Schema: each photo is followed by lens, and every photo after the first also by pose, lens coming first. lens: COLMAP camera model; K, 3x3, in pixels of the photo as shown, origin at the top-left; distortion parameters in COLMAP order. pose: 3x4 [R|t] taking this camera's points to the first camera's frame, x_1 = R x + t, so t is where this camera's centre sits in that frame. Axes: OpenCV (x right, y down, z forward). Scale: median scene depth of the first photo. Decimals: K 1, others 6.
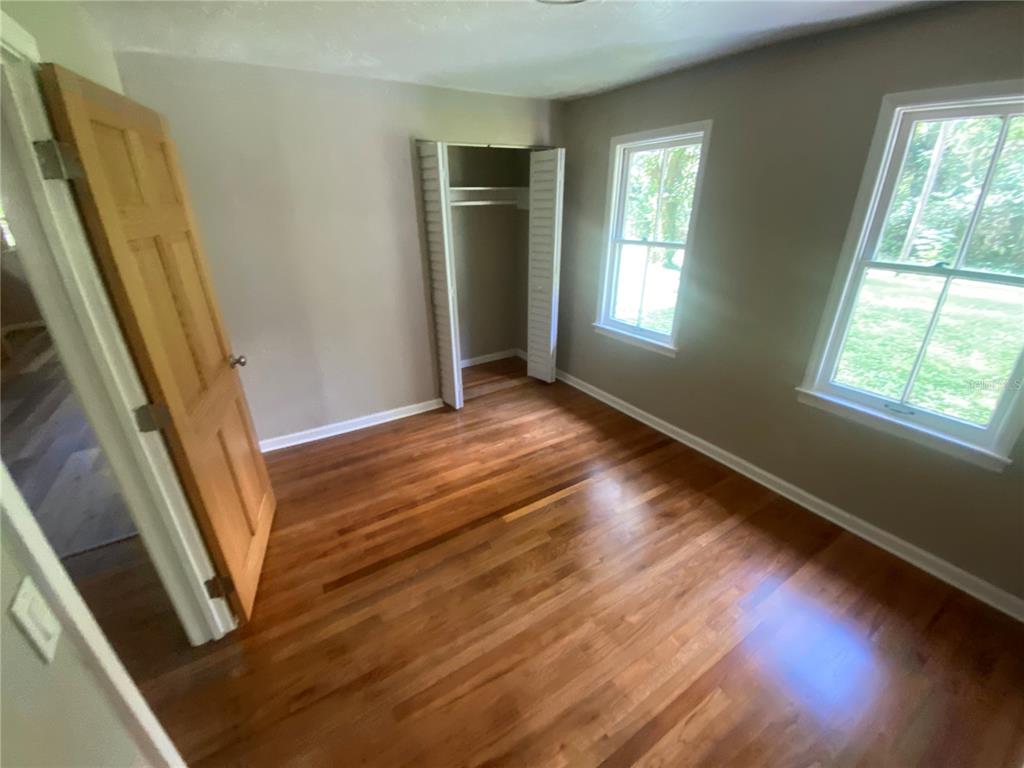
lens RADIAL K [[415.9, 0, 512.0], [0, 415.9, 384.0], [0, 0, 1]] dist [0.010898, -0.013800]
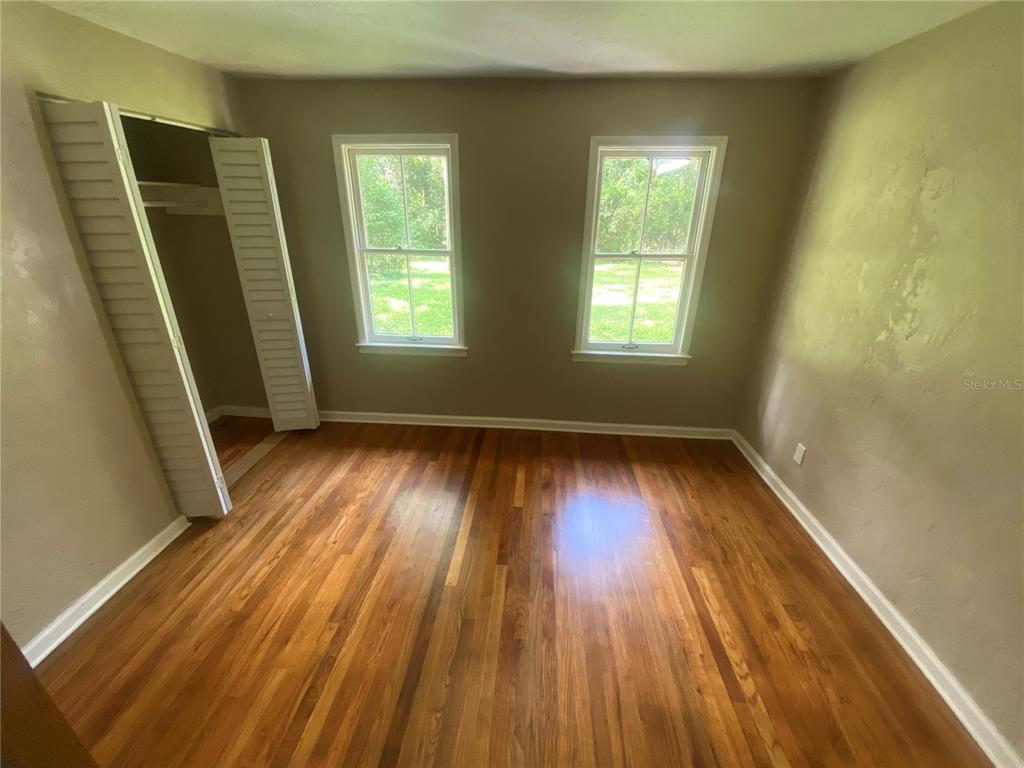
lens RADIAL K [[415.9, 0, 512.0], [0, 415.9, 384.0], [0, 0, 1]] dist [0.010898, -0.013800]
pose [[0.587631, -0.296787, 0.752733, -0.354889], [0.306828, 0.942553, 0.132099, -0.099387], [-0.748696, 0.153334, 0.644936, 0.238481]]
